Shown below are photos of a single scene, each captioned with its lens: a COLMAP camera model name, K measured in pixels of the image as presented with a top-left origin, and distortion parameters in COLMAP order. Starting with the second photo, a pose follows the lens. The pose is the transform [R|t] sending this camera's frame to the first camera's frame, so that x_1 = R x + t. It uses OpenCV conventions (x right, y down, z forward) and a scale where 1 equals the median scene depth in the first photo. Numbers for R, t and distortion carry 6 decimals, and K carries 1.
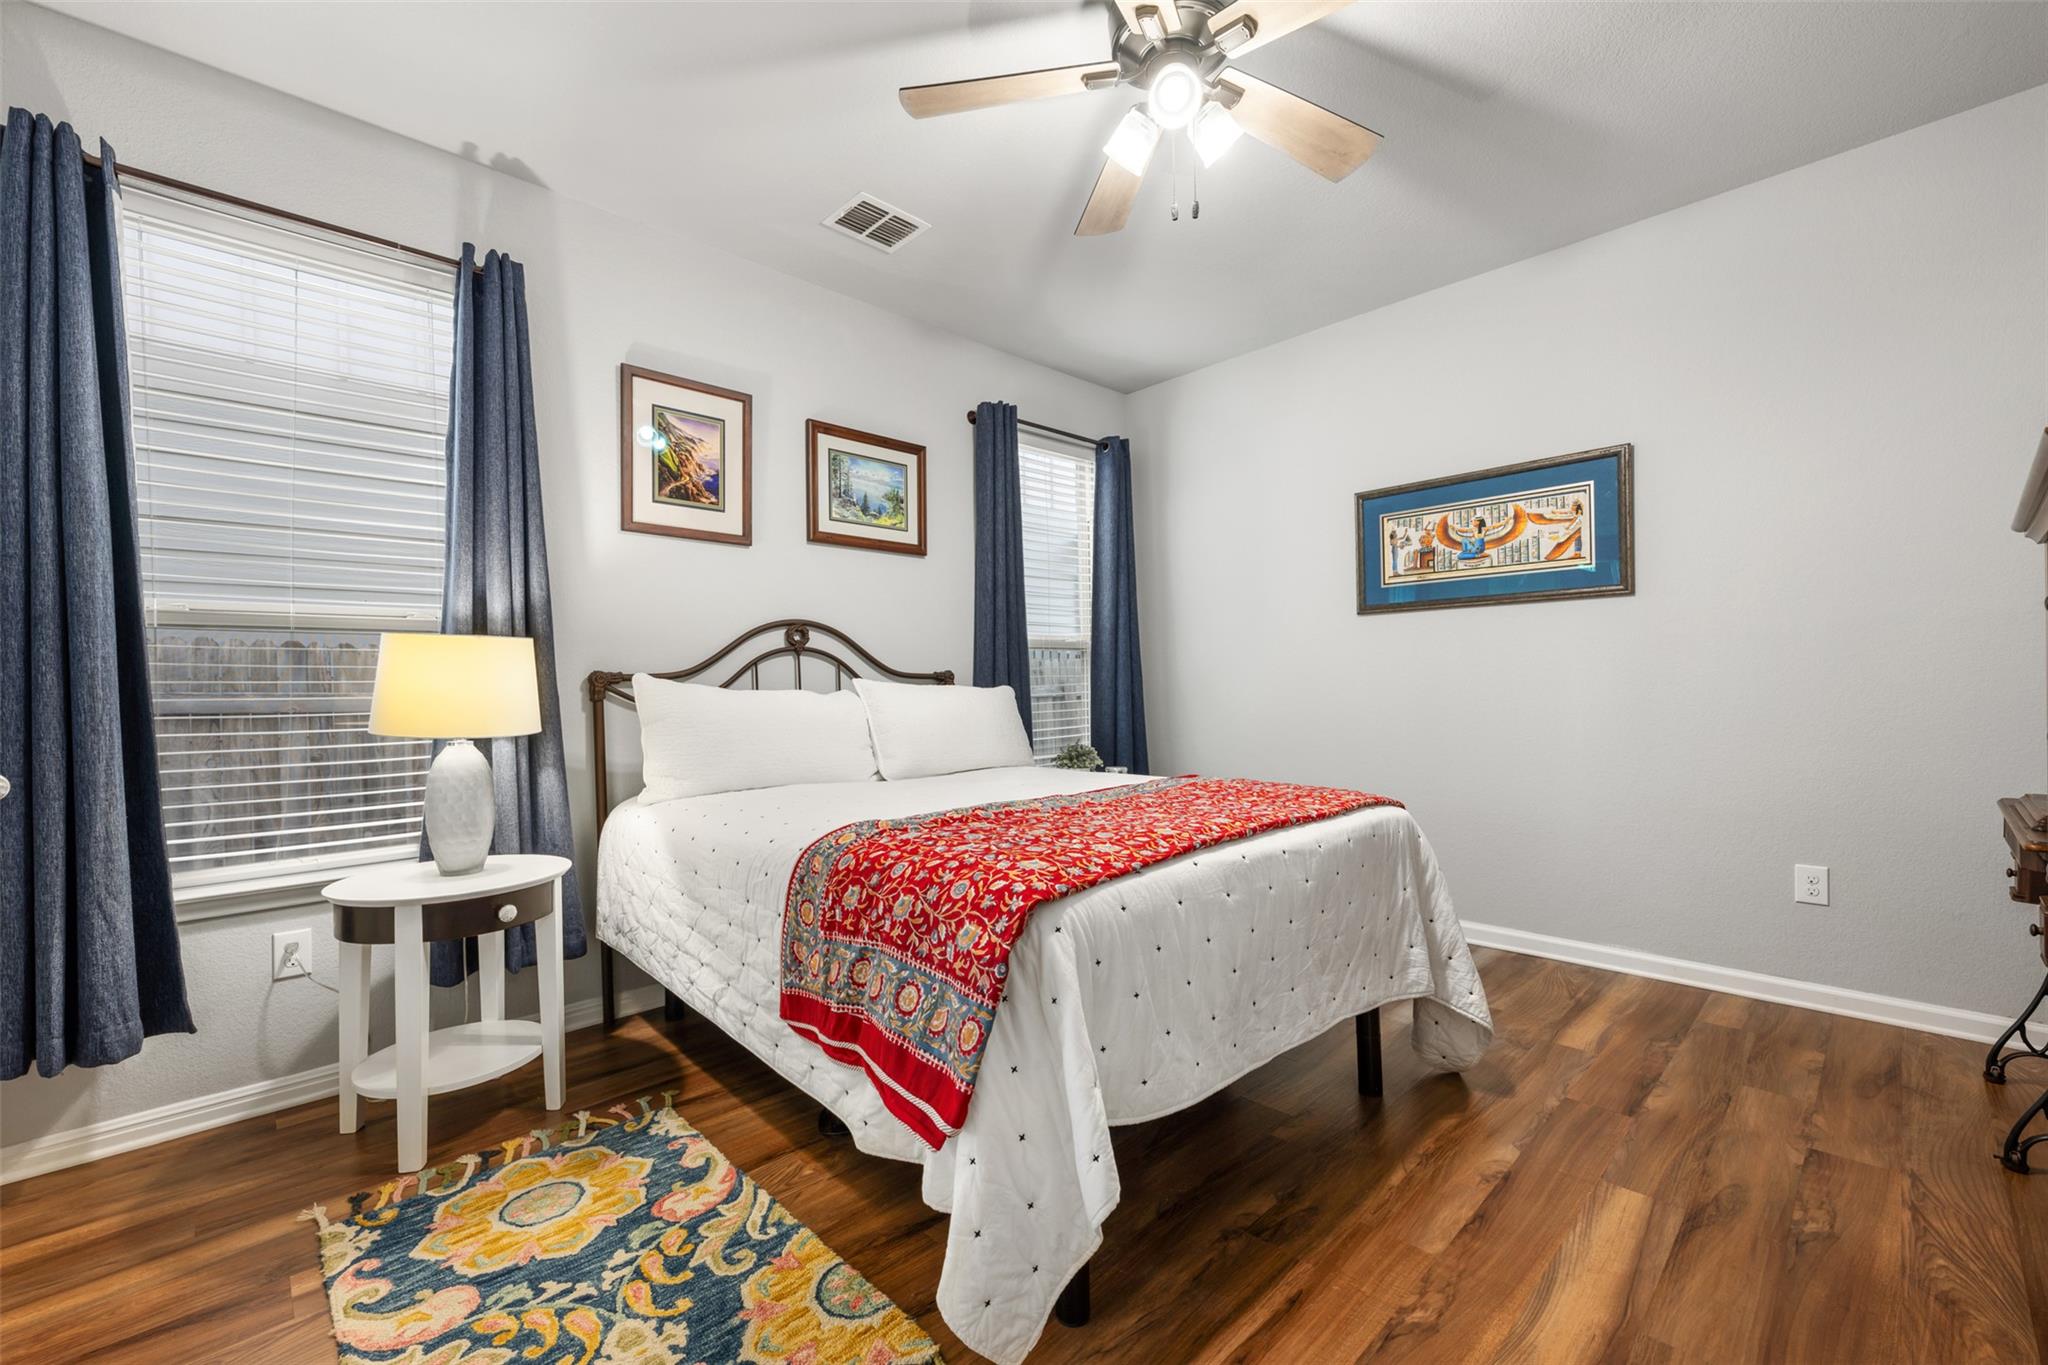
lens RADIAL K [[838.7, 0, 1021.1], [0, 838.7, 695.6], [0, 0, 1]] dist [-0.000199, -0.000012]
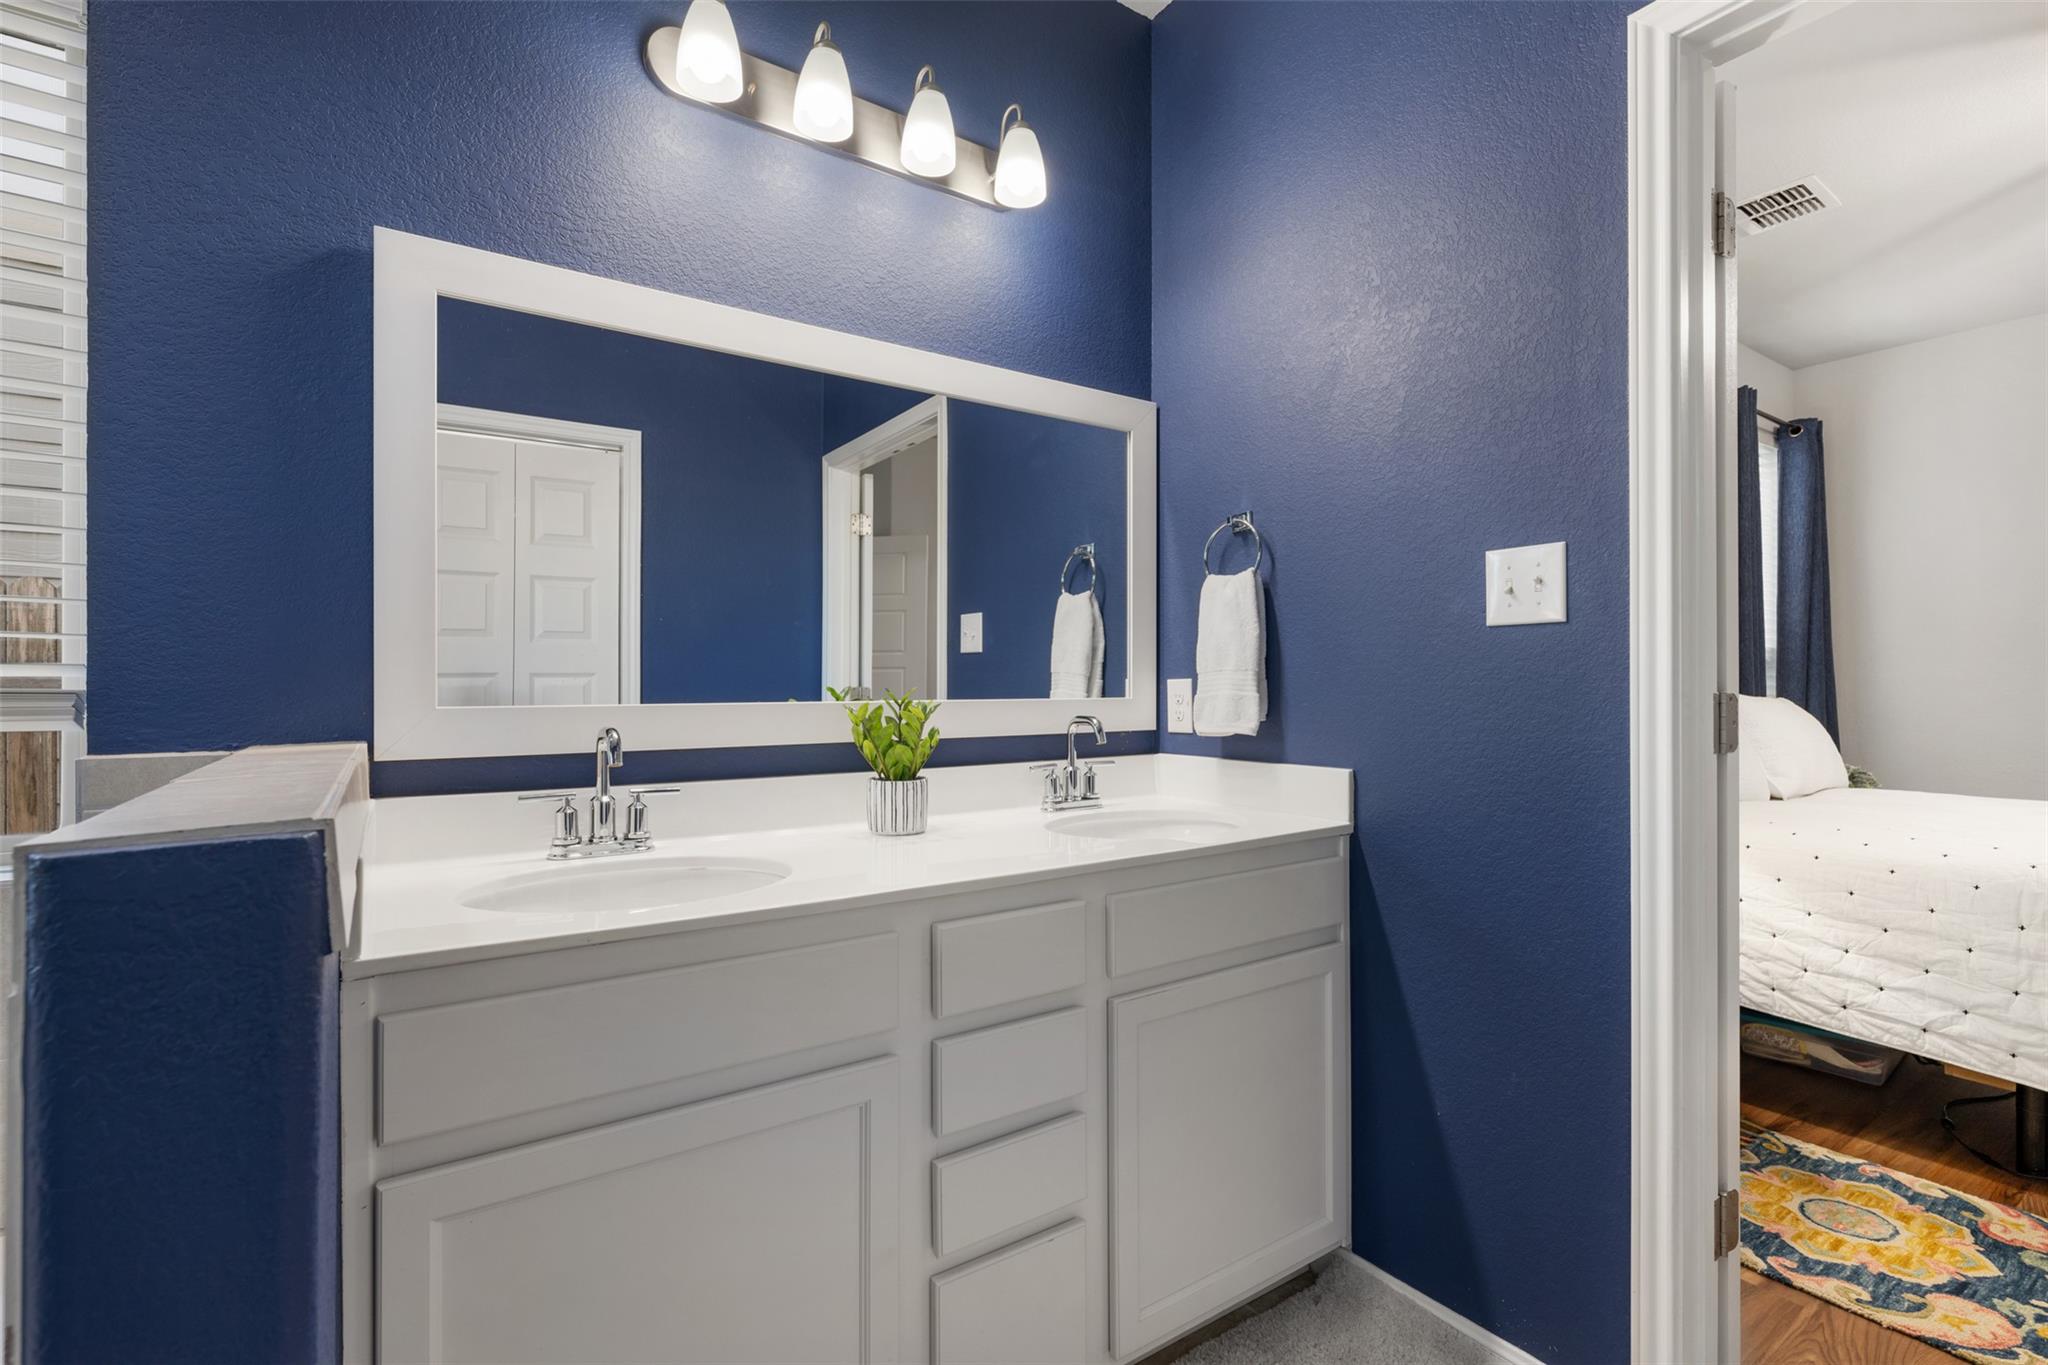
lens RADIAL K [[917.1, 0, 1019.7], [0, 917.1, 690.1], [0, 0, 1]] dist [-0.000758, 0.000160]
pose [[0.986505, 0.016612, -0.162885, -0.799617], [-0.017537, 0.999837, -0.004240, -0.001928], [0.162788, 0.007040, 0.986636, -0.141569]]
